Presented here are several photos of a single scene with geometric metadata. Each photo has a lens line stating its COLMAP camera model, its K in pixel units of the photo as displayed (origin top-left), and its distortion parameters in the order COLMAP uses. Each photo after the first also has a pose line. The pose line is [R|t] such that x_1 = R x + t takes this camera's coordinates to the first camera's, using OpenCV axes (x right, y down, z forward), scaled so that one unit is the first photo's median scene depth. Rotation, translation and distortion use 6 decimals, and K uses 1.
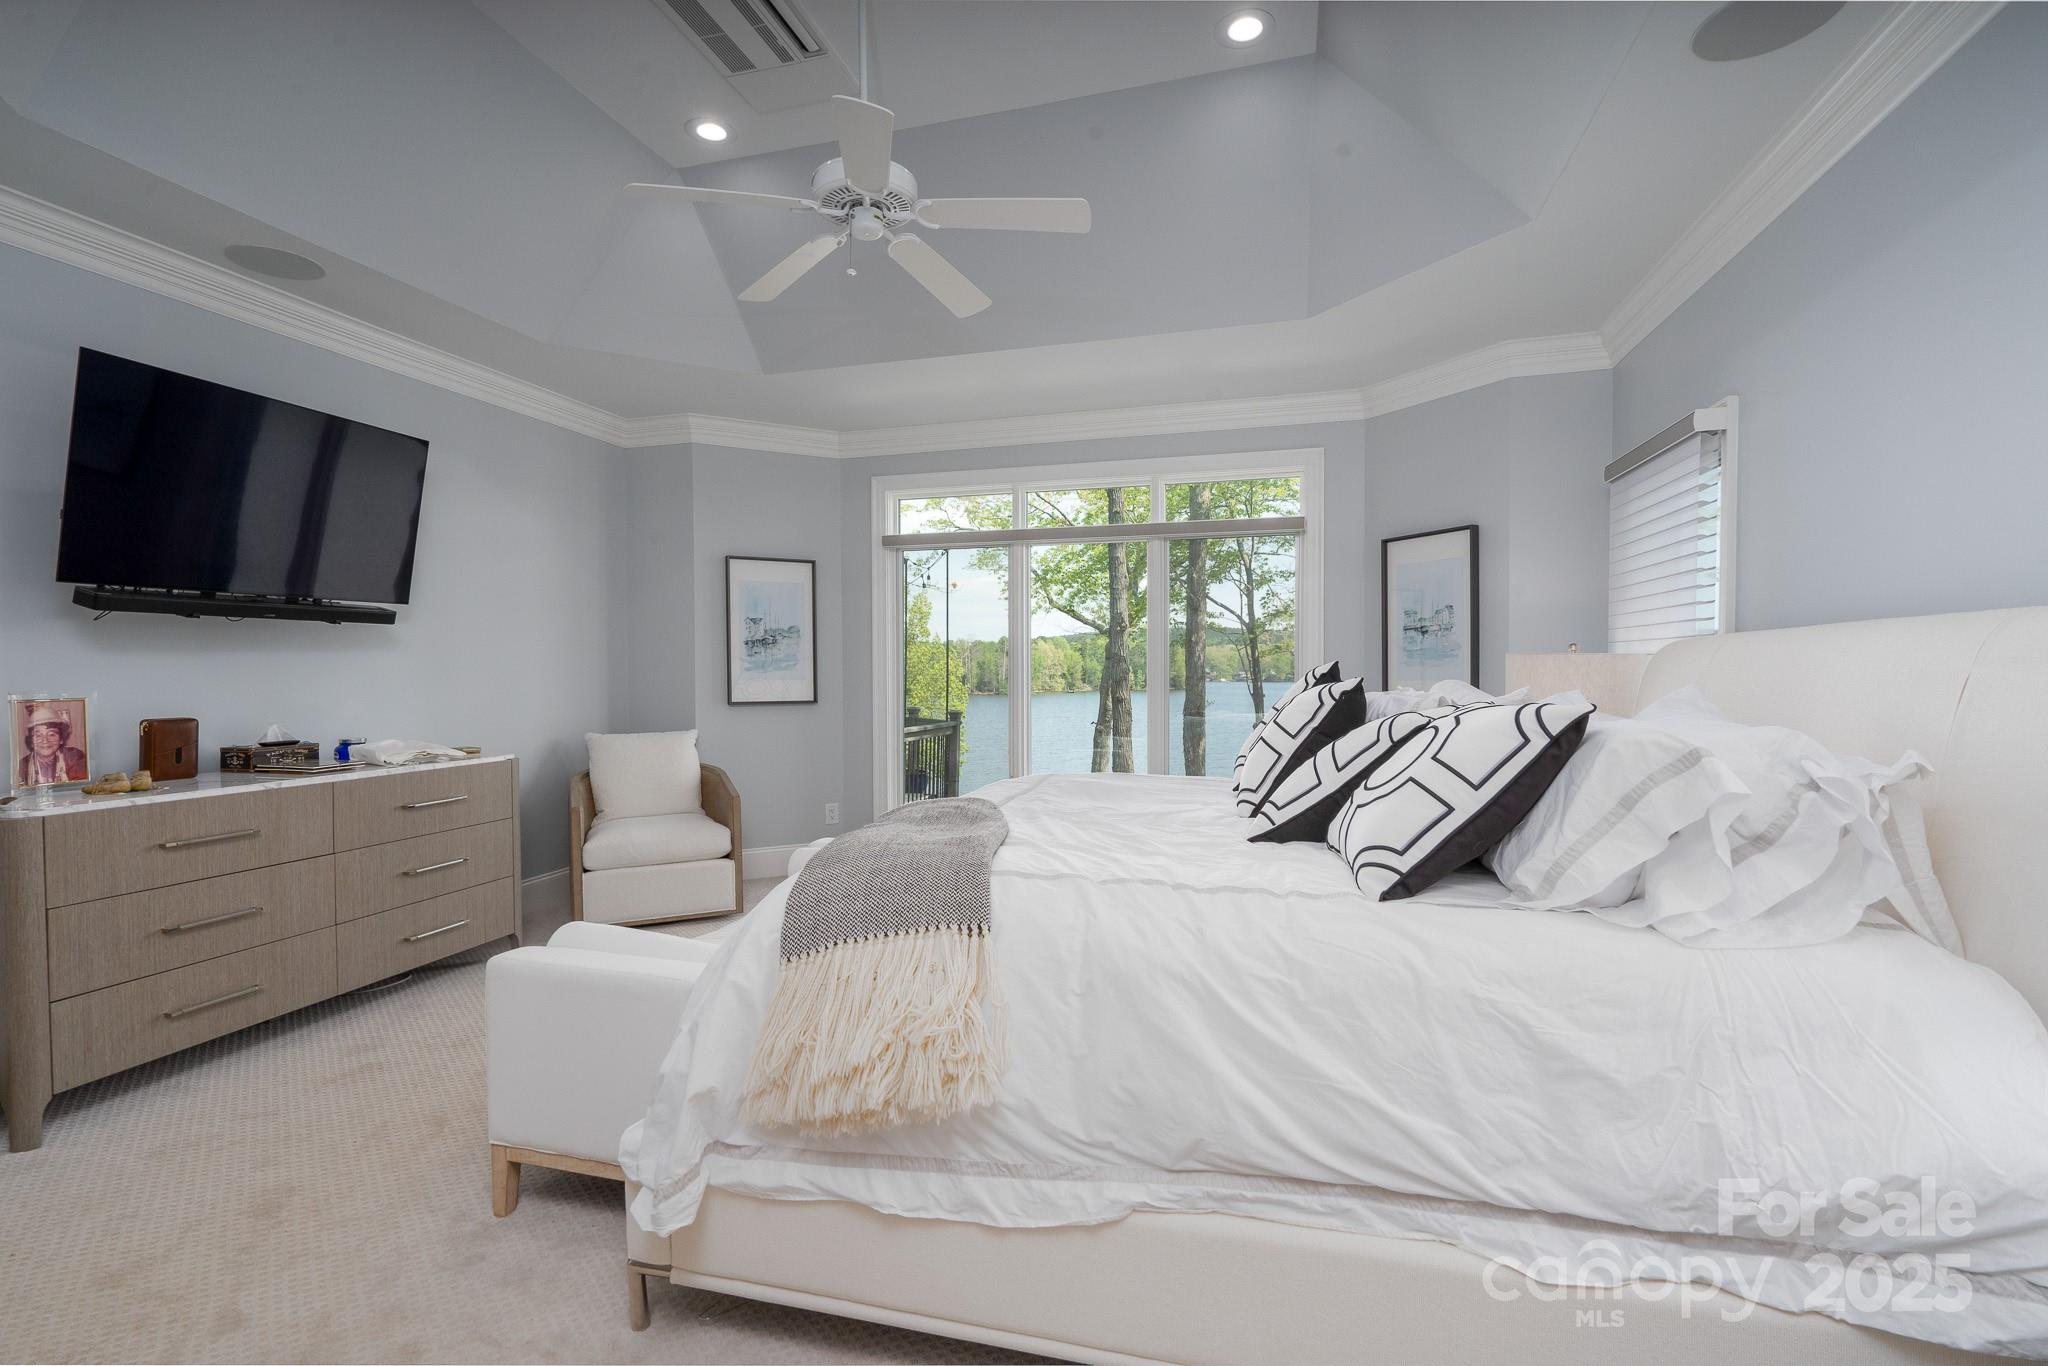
lens RADIAL K [[950.1, 0, 1030.1], [0, 950.1, 687.1], [0, 0, 1]] dist [-0.001907, 0.000461]
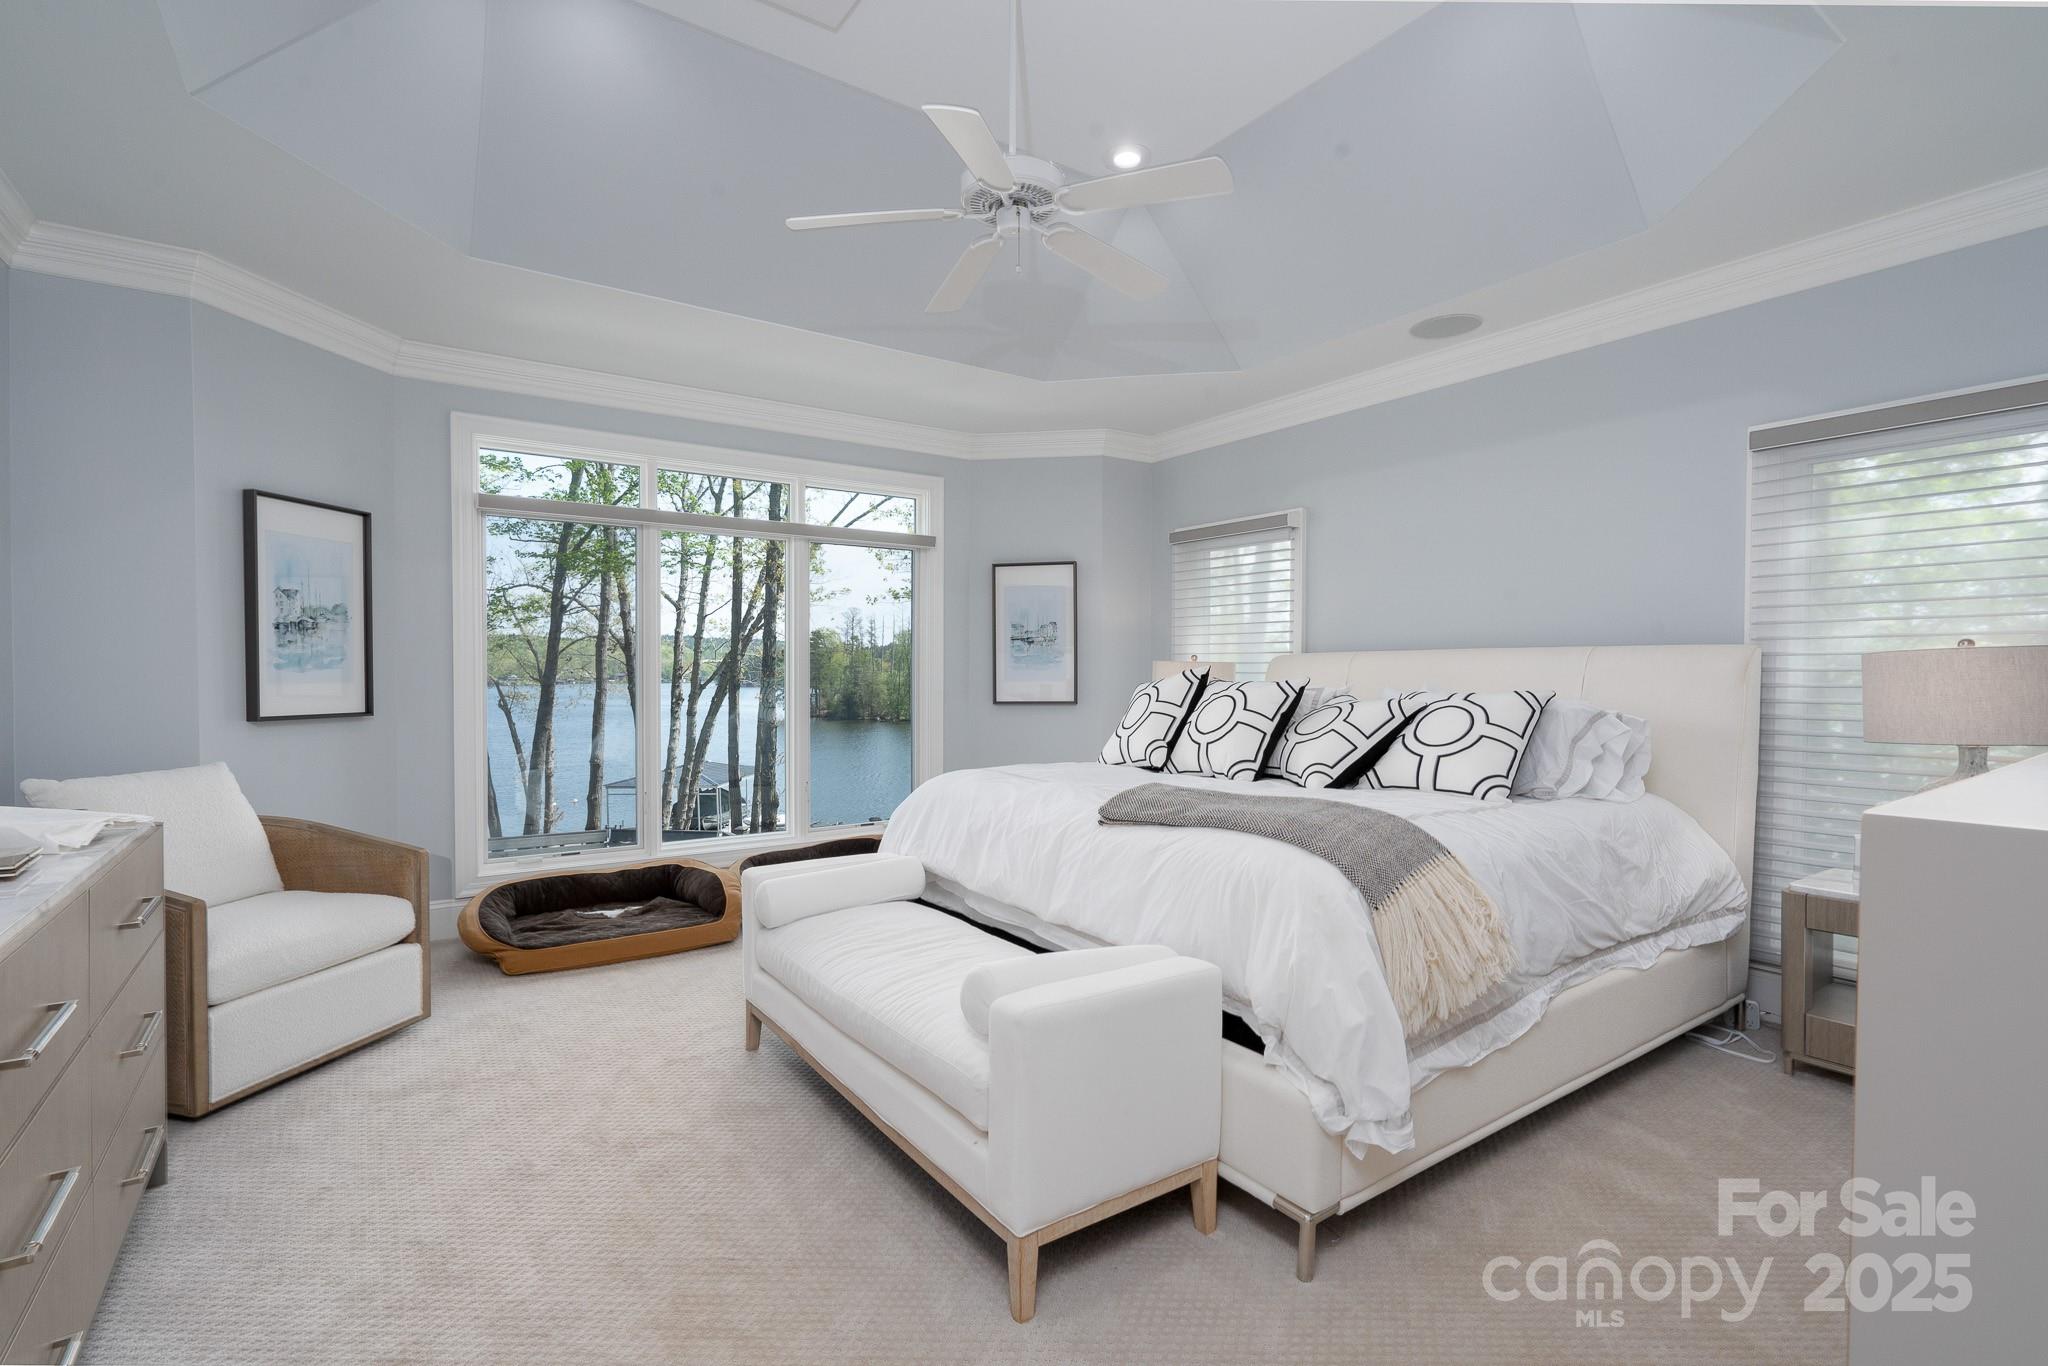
lens RADIAL K [[950.1, 0, 1030.1], [0, 950.1, 687.1], [0, 0, 1]] dist [-0.001907, 0.000461]
pose [[0.629418, -0.007545, 0.777031, -0.517628], [0.008698, 0.999959, 0.002664, -0.002035], [-0.777019, 0.005082, 0.629457, 0.199250]]
